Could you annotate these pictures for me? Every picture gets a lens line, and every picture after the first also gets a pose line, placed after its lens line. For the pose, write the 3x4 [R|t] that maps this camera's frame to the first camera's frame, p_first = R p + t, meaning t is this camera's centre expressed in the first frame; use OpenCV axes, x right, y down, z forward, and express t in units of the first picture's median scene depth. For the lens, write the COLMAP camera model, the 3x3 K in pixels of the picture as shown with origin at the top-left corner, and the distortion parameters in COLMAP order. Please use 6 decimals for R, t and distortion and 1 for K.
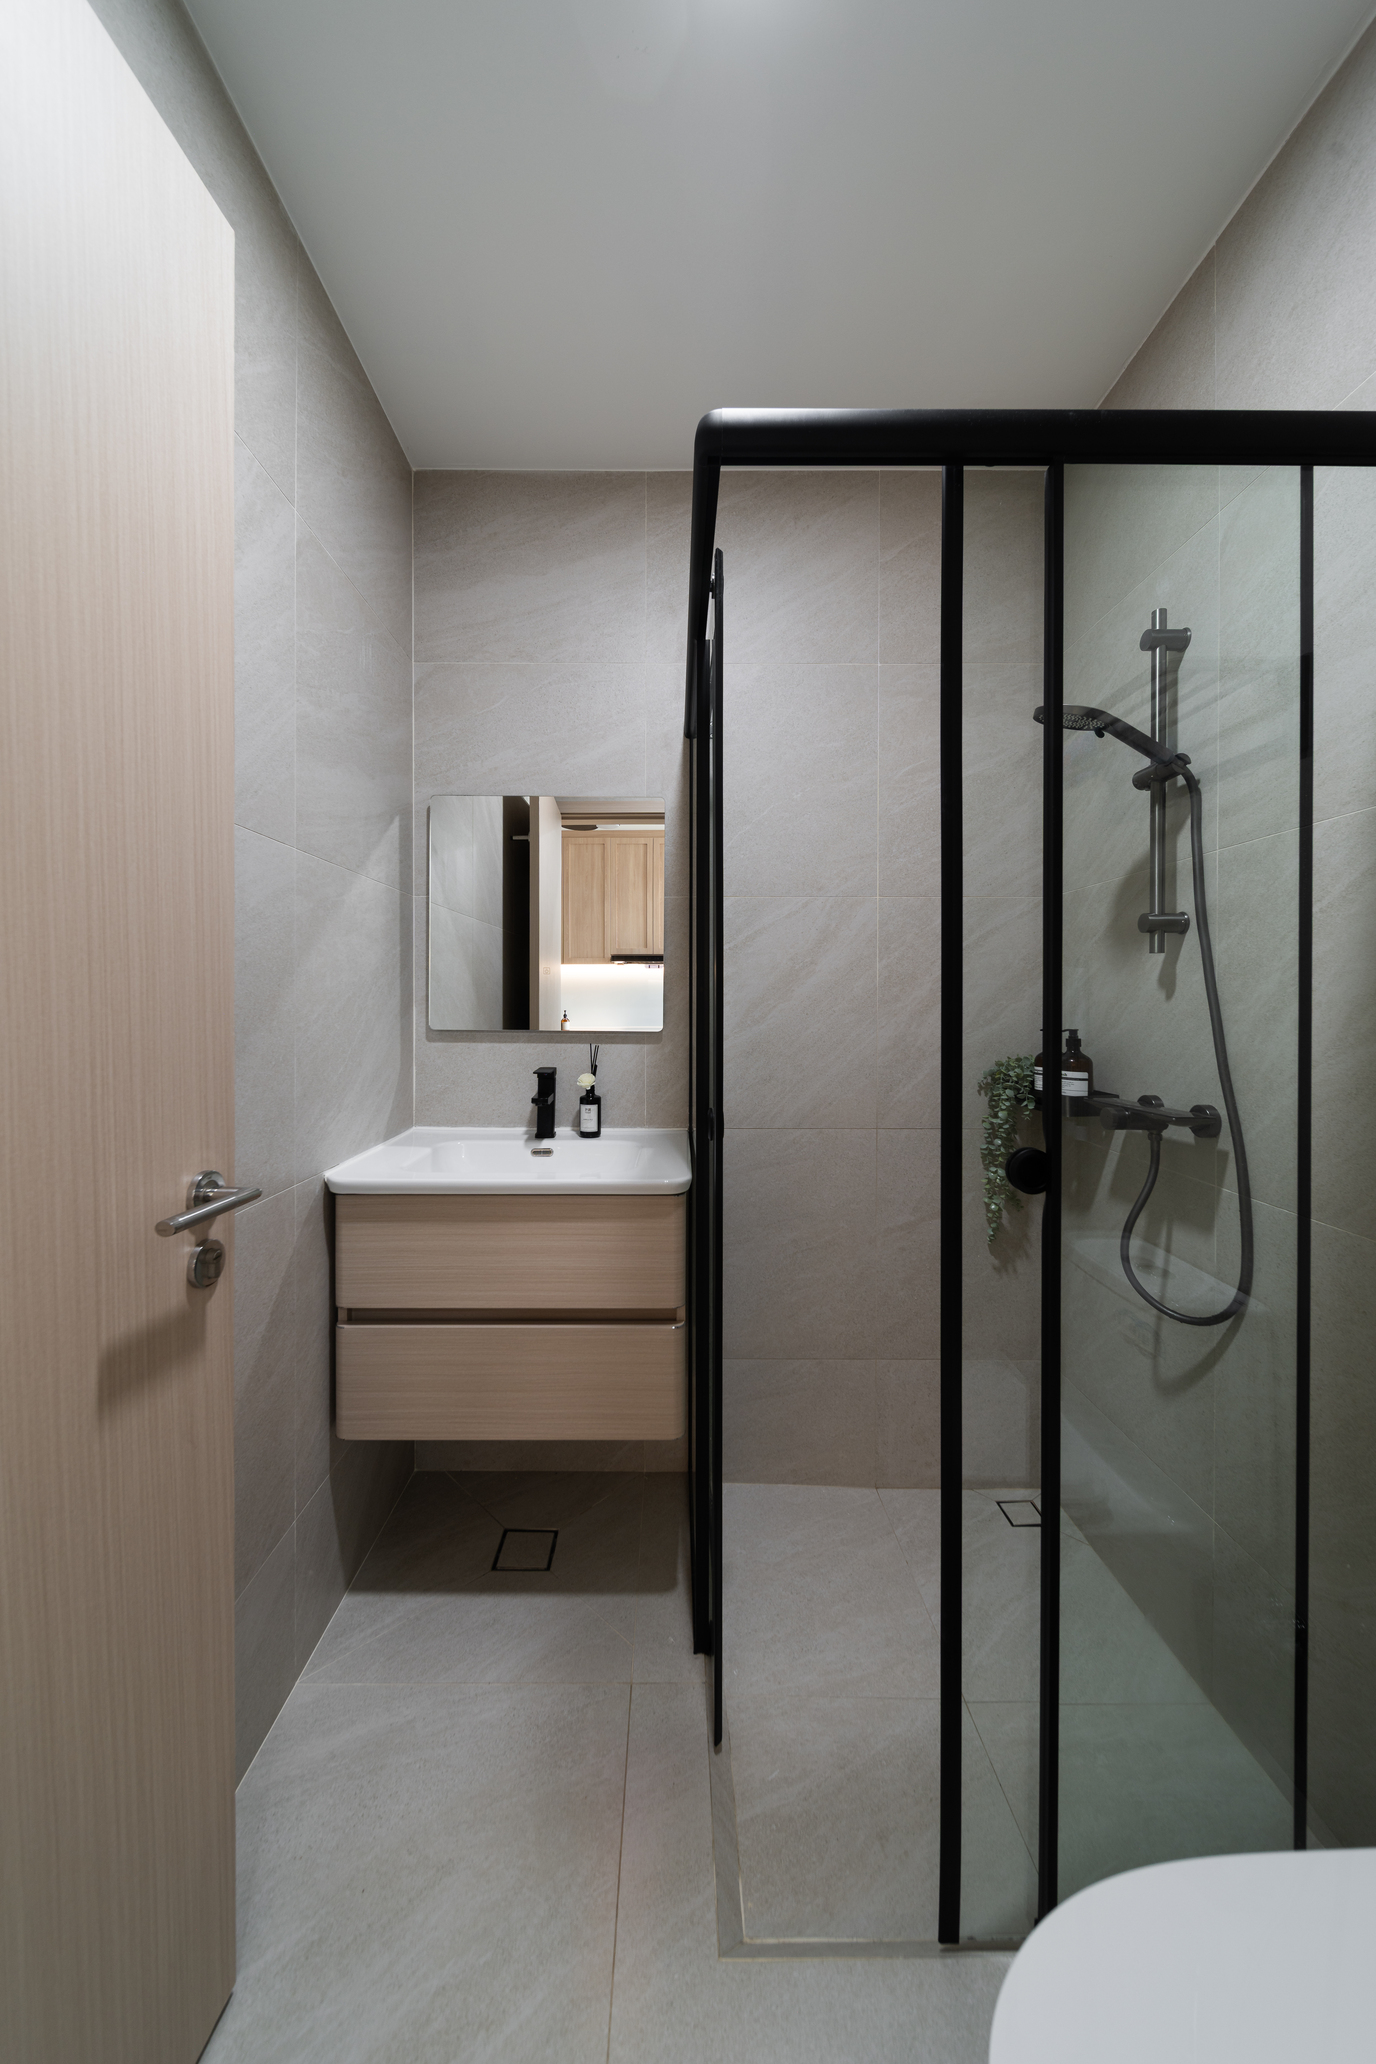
lens RADIAL K [[736.6, 0, 676.0], [0, 736.6, 1012.5], [0, 0, 1]] dist [-0.001354, 0.000128]
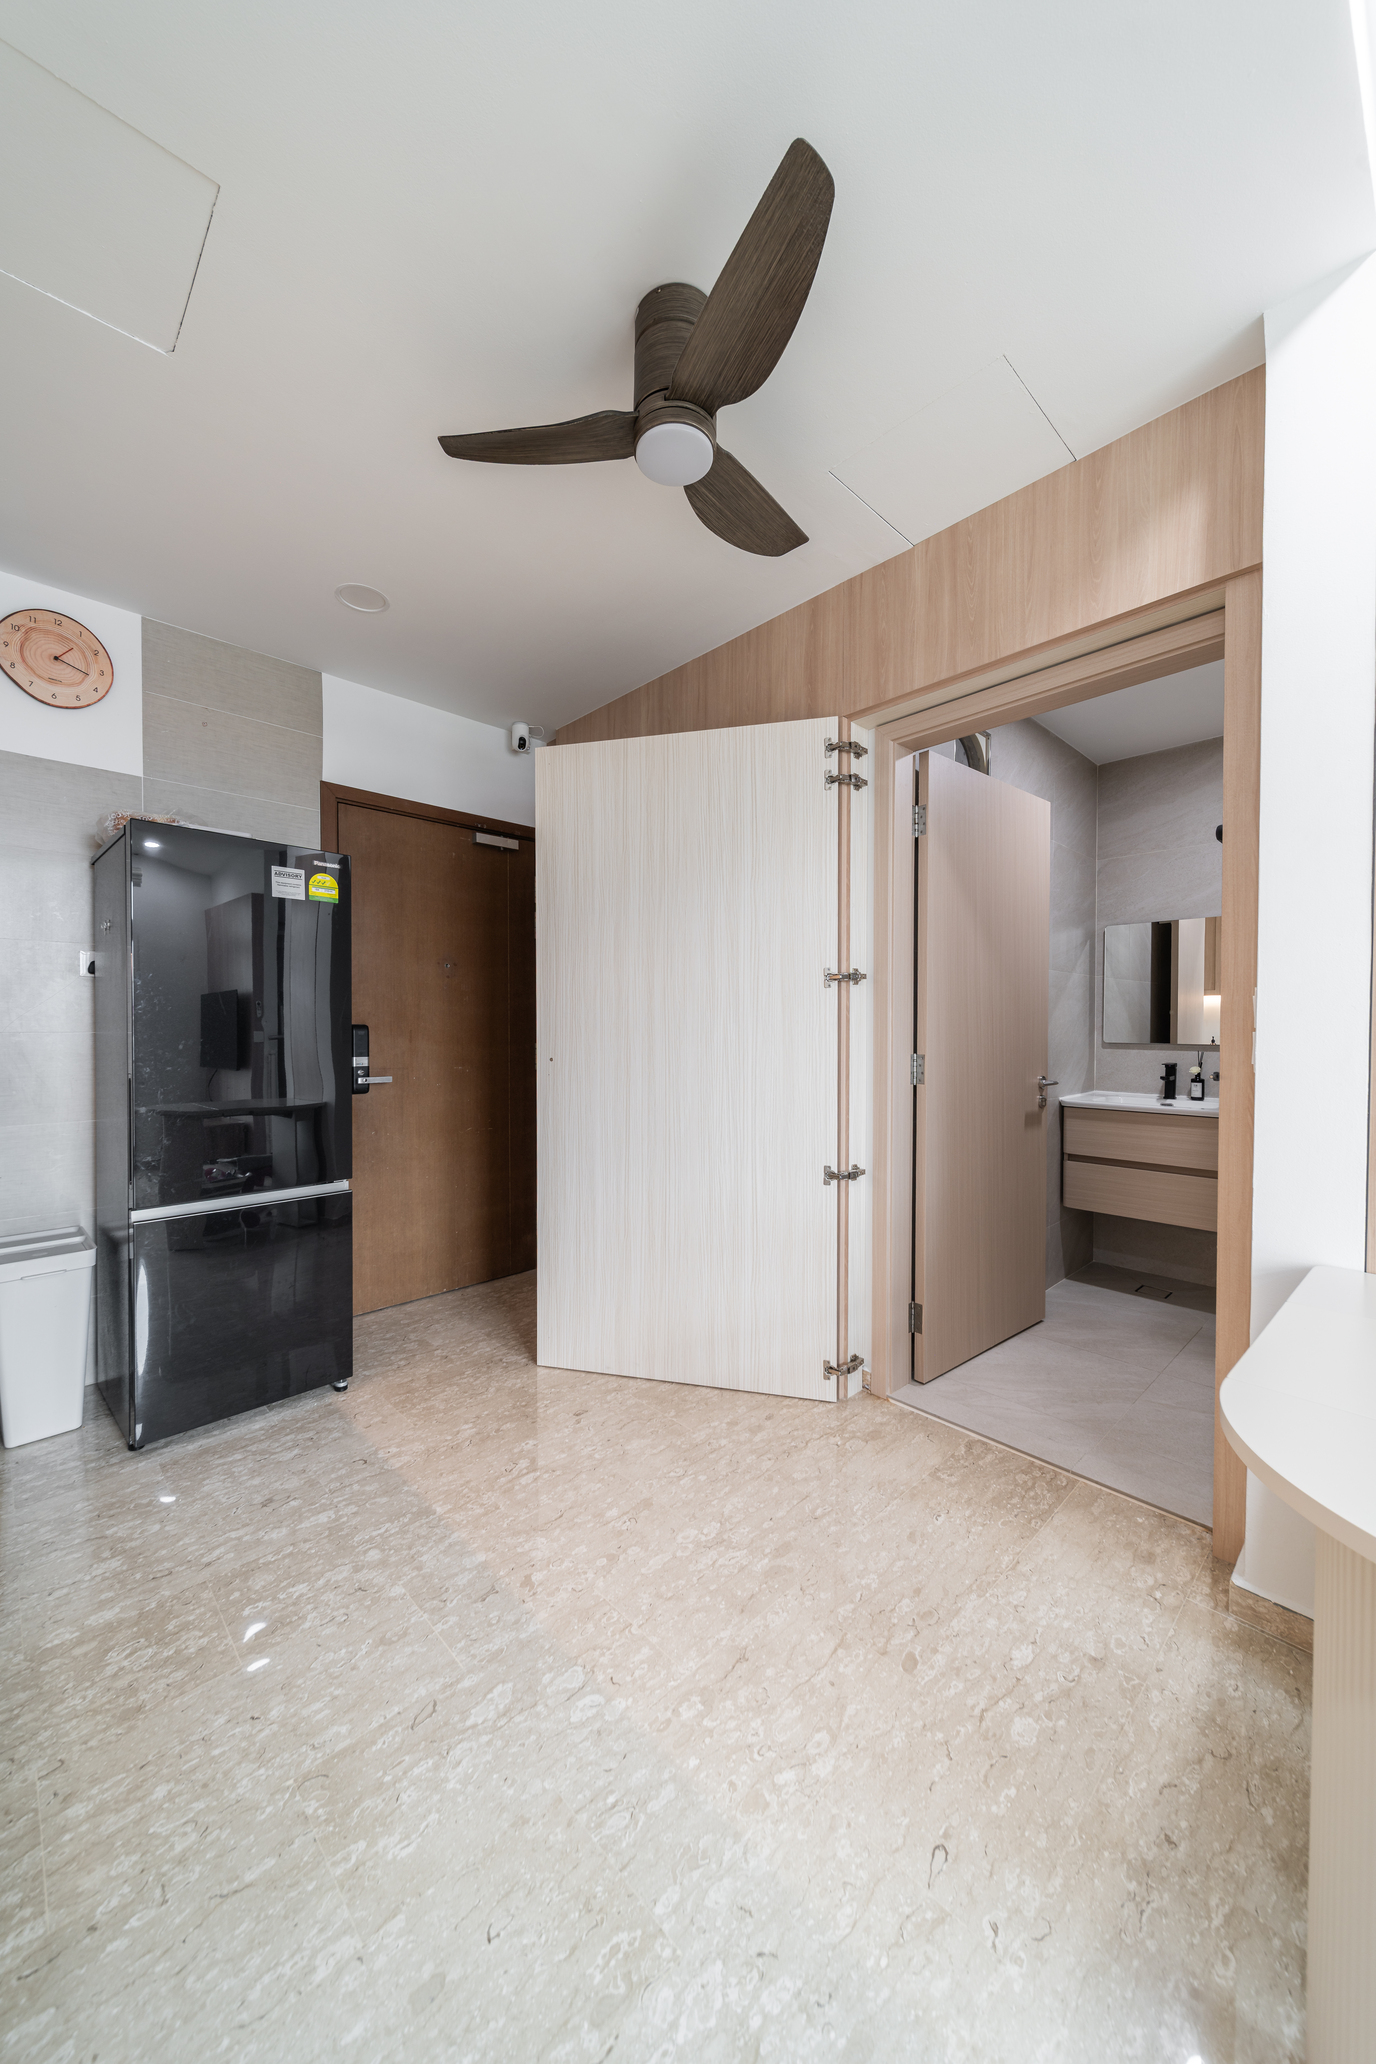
lens RADIAL K [[736.6, 0, 689.4], [0, 736.6, 1045.0], [0, 0, 1]] dist [-0.001354, 0.000128]
pose [[0.679934, 0.014874, -0.733122, 0.379690], [-0.000030, 0.999795, 0.020256, -0.009777], [0.733273, -0.013751, 0.679795, -1.233691]]
